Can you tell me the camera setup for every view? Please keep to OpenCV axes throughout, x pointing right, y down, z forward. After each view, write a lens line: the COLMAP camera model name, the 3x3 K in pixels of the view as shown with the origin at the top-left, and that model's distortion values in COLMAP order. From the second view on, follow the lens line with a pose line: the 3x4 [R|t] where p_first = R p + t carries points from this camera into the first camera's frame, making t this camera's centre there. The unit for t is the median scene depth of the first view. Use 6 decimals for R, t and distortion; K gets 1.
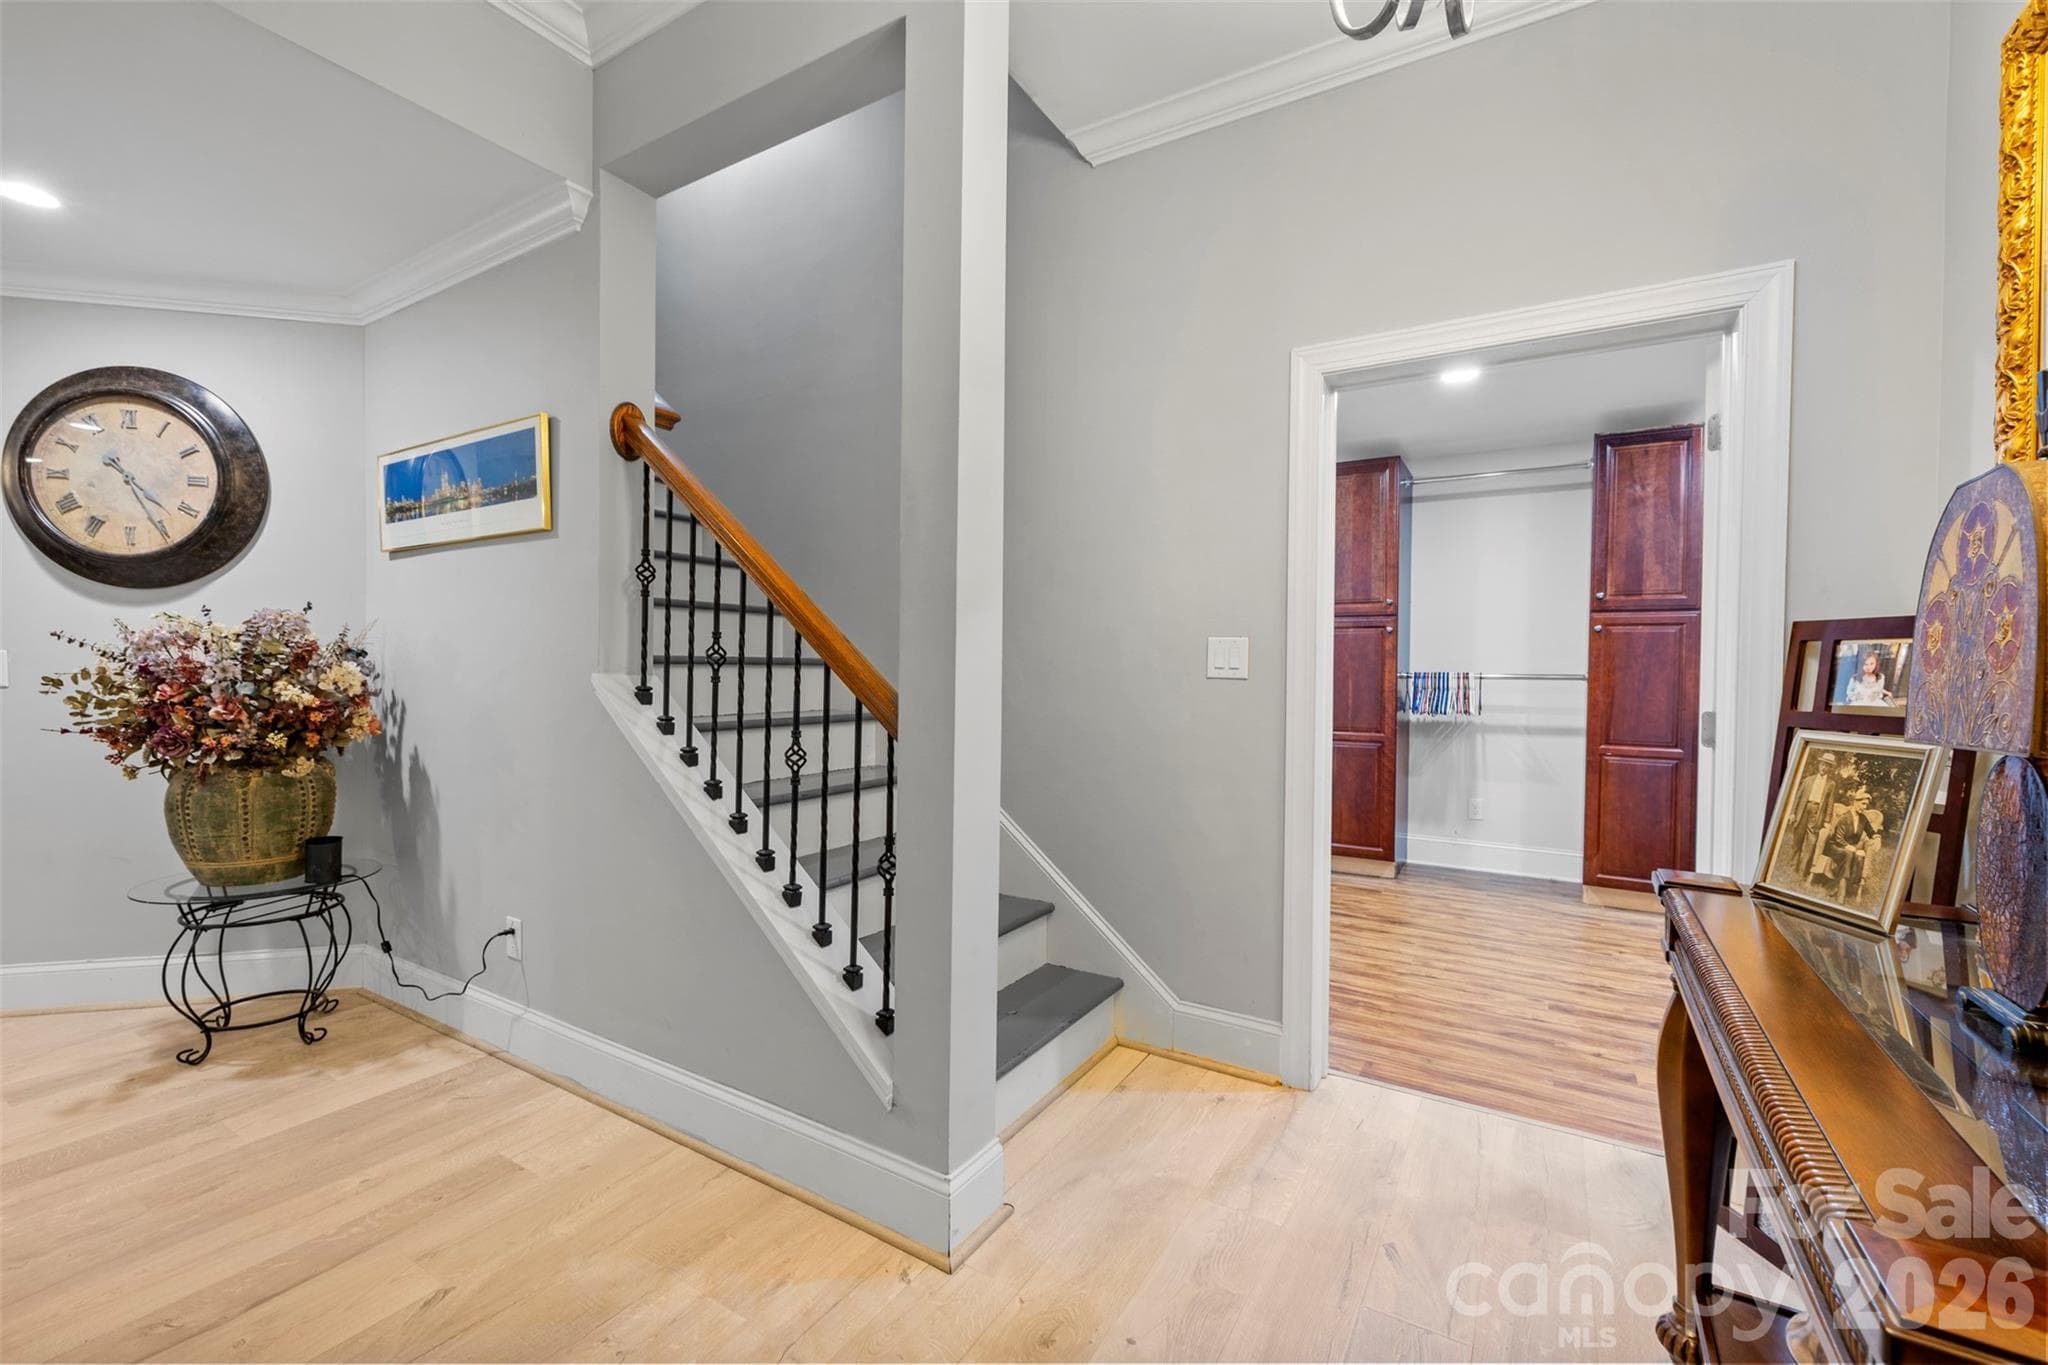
lens RADIAL K [[872.6, 0, 1010.4], [0, 872.6, 683.5], [0, 0, 1]] dist [0.000396, -0.000306]
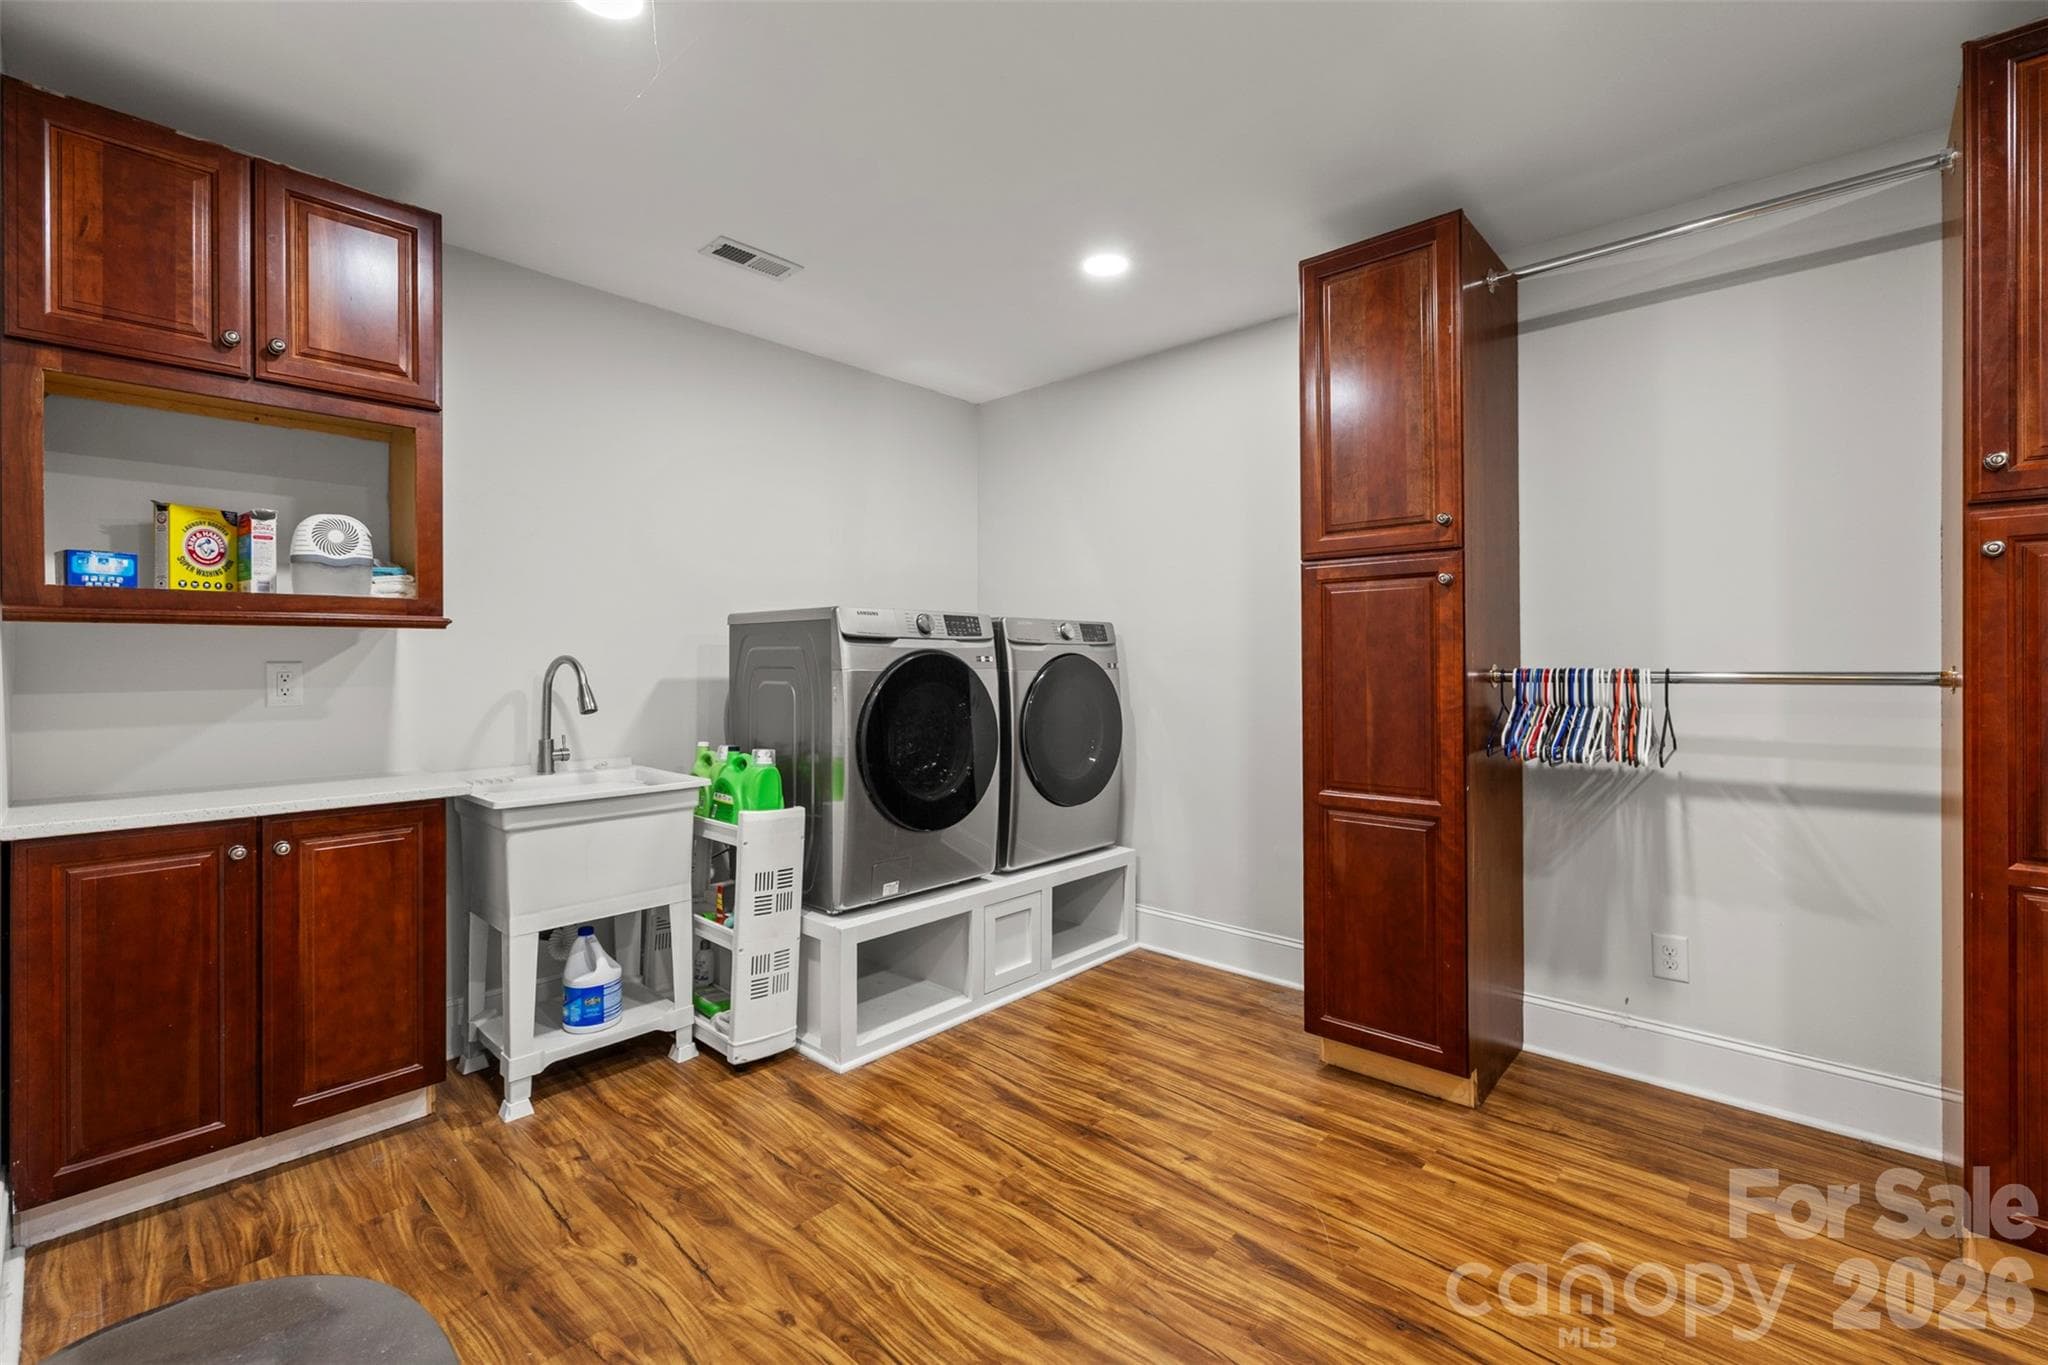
lens RADIAL K [[872.6, 0, 1031.6], [0, 872.6, 663.4], [0, 0, 1]] dist [0.000396, -0.000306]
pose [[0.981638, -0.011479, -0.190408, 0.300197], [0.007334, 0.999721, -0.022460, -0.007435], [0.190613, 0.020651, 0.981448, 0.490938]]
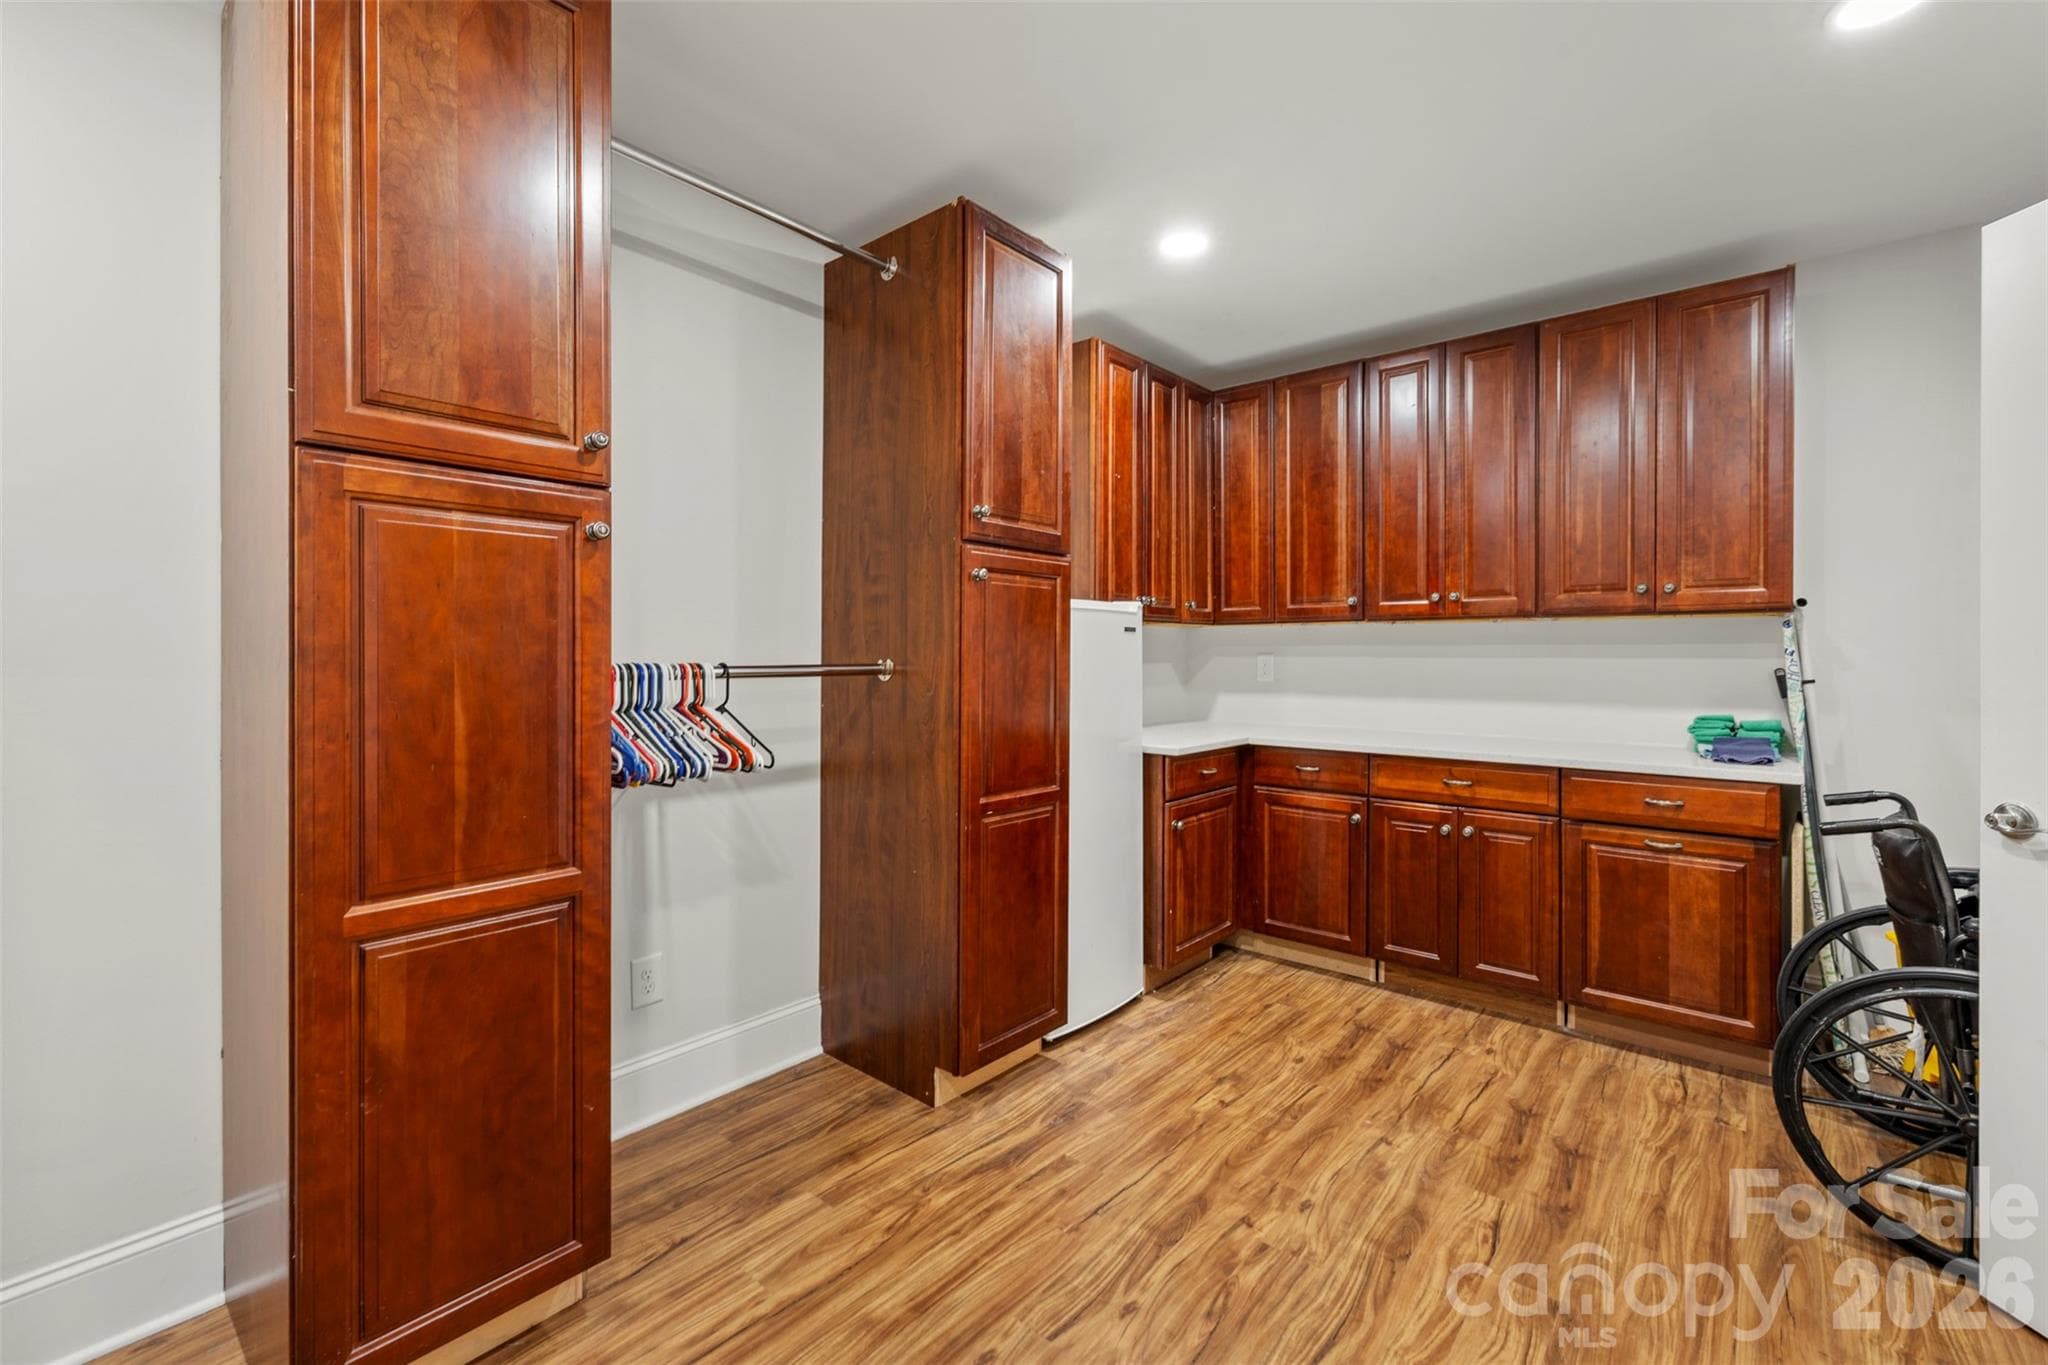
lens RADIAL K [[872.6, 0, 1017.8], [0, 872.6, 658.3], [0, 0, 1]] dist [0.000396, -0.000306]
pose [[0.160826, -0.013559, 0.986890, 0.147496], [0.020549, 0.999735, 0.010387, -0.016021], [-0.986769, 0.018609, 0.161062, 0.789166]]
